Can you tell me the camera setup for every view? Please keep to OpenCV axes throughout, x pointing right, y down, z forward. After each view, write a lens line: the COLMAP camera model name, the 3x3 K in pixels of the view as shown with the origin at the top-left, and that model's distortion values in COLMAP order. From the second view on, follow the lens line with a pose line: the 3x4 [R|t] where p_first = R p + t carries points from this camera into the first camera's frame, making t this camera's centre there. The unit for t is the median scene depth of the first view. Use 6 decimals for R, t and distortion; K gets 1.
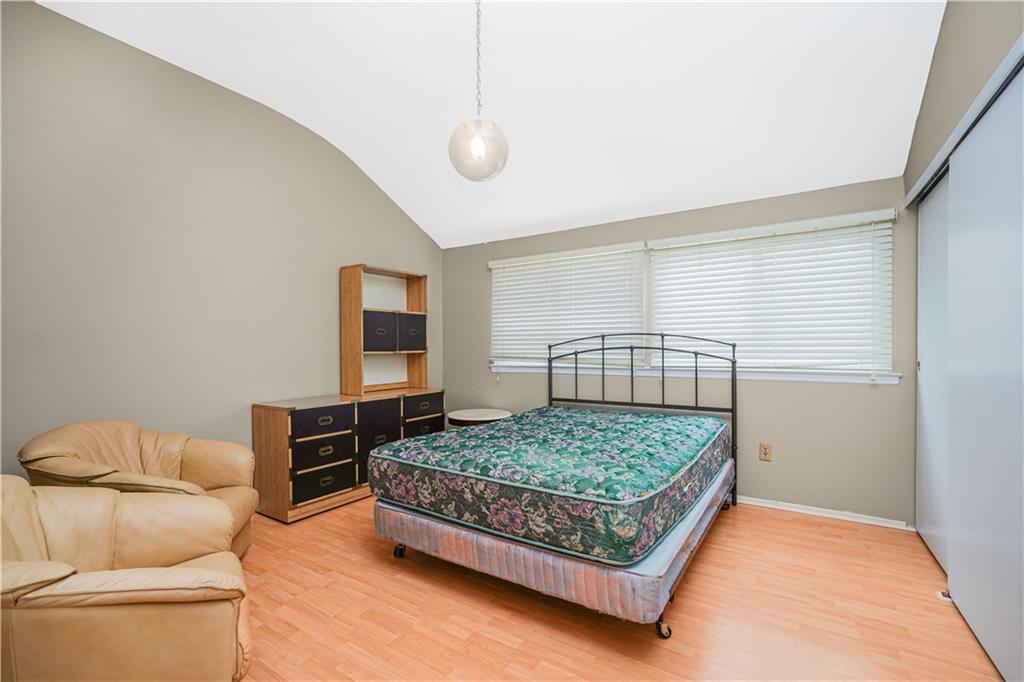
lens RADIAL K [[452.8, 0, 507.4], [0, 452.8, 339.0], [0, 0, 1]] dist [-0.011382, 0.006916]
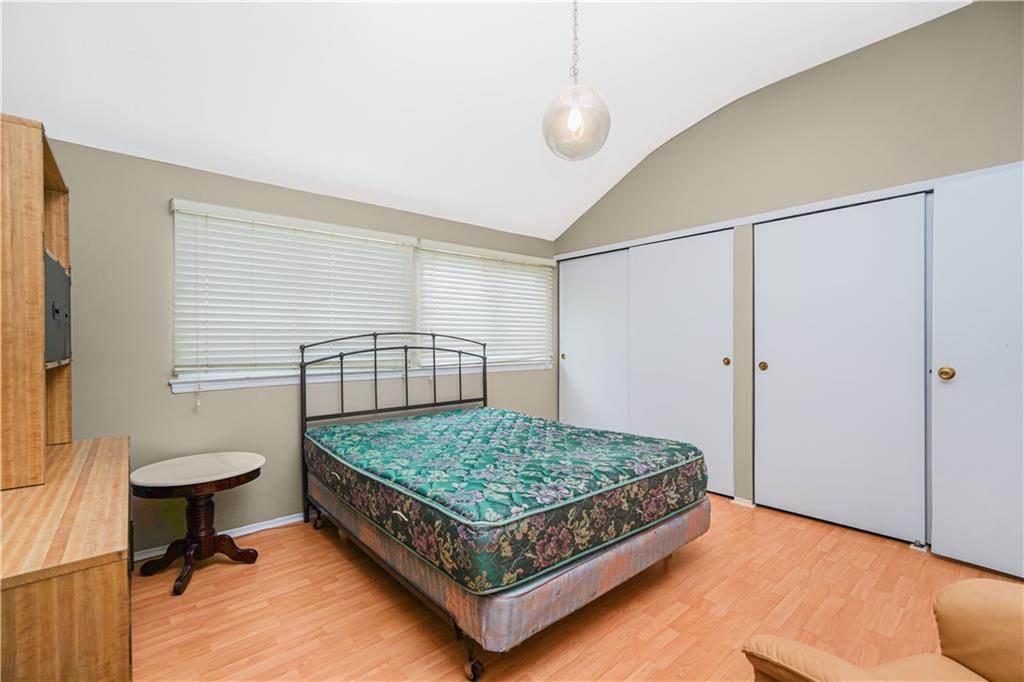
lens RADIAL K [[452.8, 0, 510.8], [0, 452.8, 348.7], [0, 0, 1]] dist [-0.011382, 0.006916]
pose [[0.271198, -0.007725, 0.962492, -0.596519], [-0.008139, 0.999914, 0.010318, 0.010161], [-0.962489, -0.010632, 0.271112, 0.561414]]
